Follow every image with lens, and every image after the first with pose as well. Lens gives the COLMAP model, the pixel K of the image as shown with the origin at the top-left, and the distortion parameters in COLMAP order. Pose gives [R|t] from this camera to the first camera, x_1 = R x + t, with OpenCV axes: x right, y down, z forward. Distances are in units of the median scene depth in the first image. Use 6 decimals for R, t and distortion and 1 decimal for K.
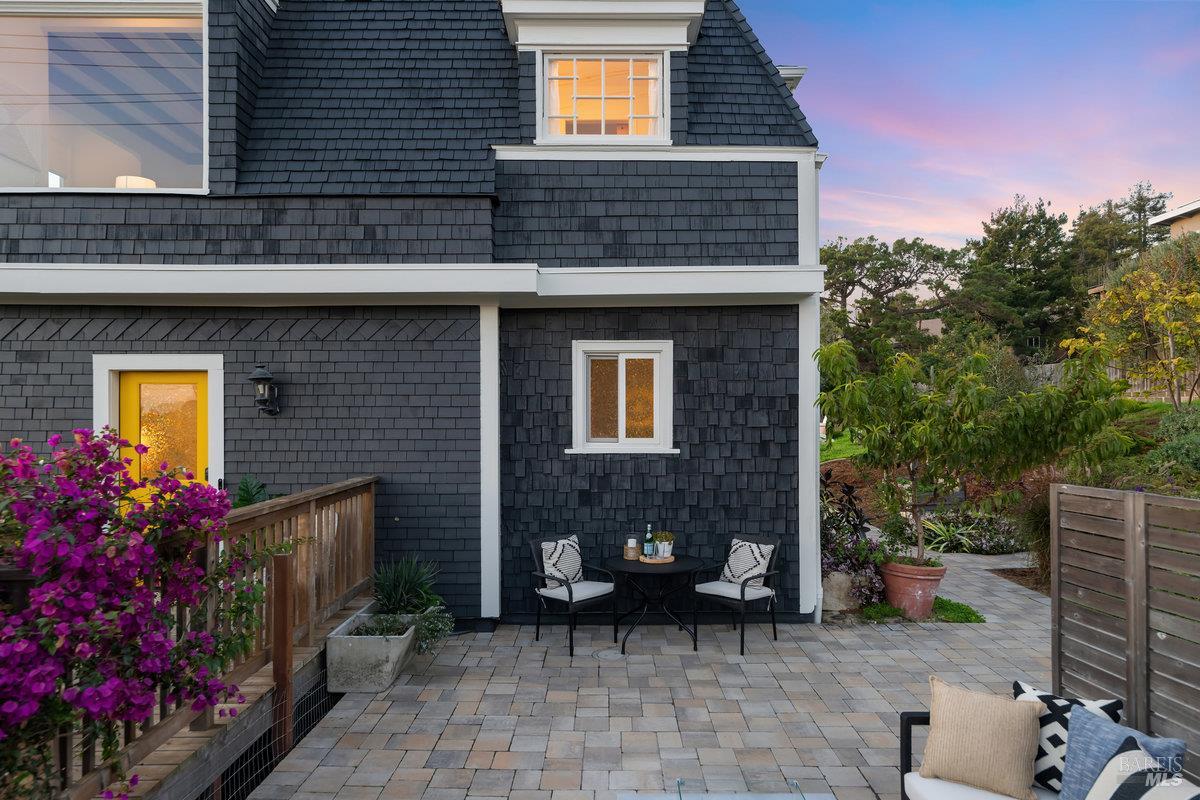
lens RADIAL K [[705.8, 0, 600.0], [0, 705.8, 431.0], [0, 0, 1]] dist [0.003163, 0.000267]
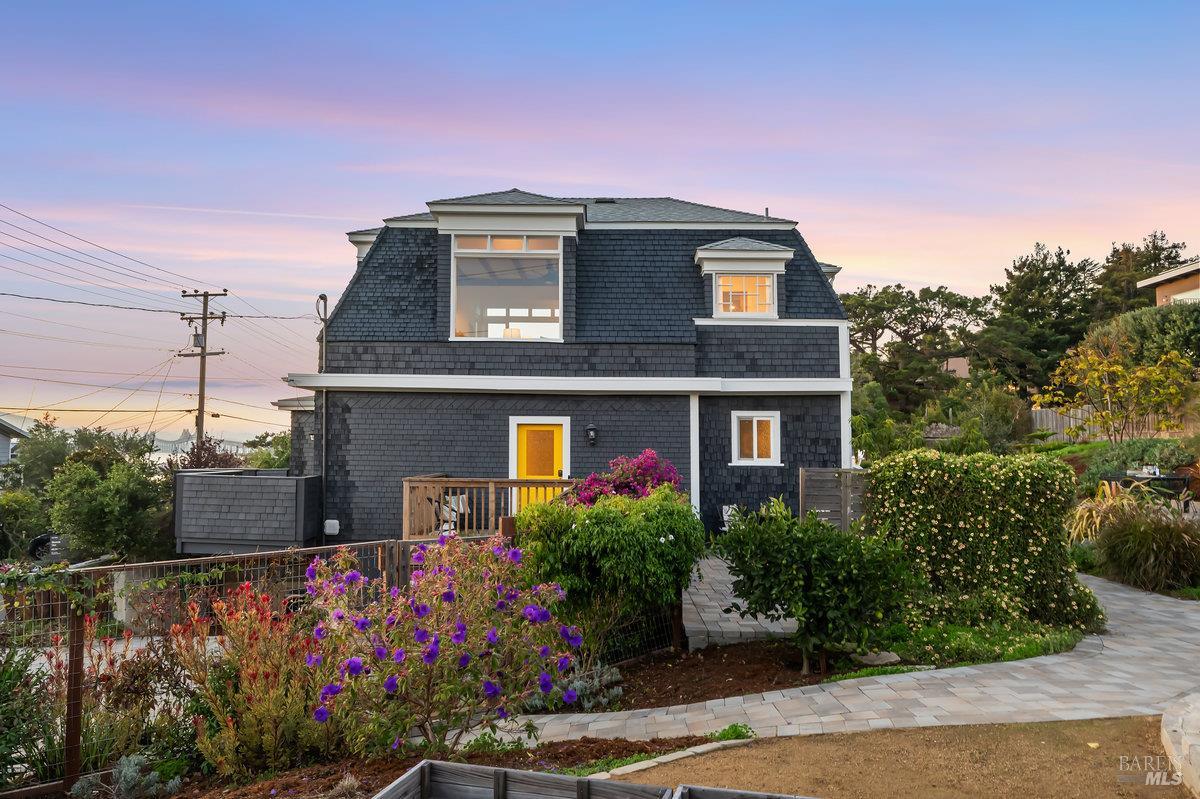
lens RADIAL K [[782.7, 0, 600.0], [0, 782.7, 399.5], [0, 0, 1]] dist [0.001362, 0.000982]
pose [[0.999886, 0.009008, -0.012137, -0.396135], [-0.010019, 0.996245, -0.085999, 0.040030], [0.011317, 0.086110, 0.996221, -1.296898]]
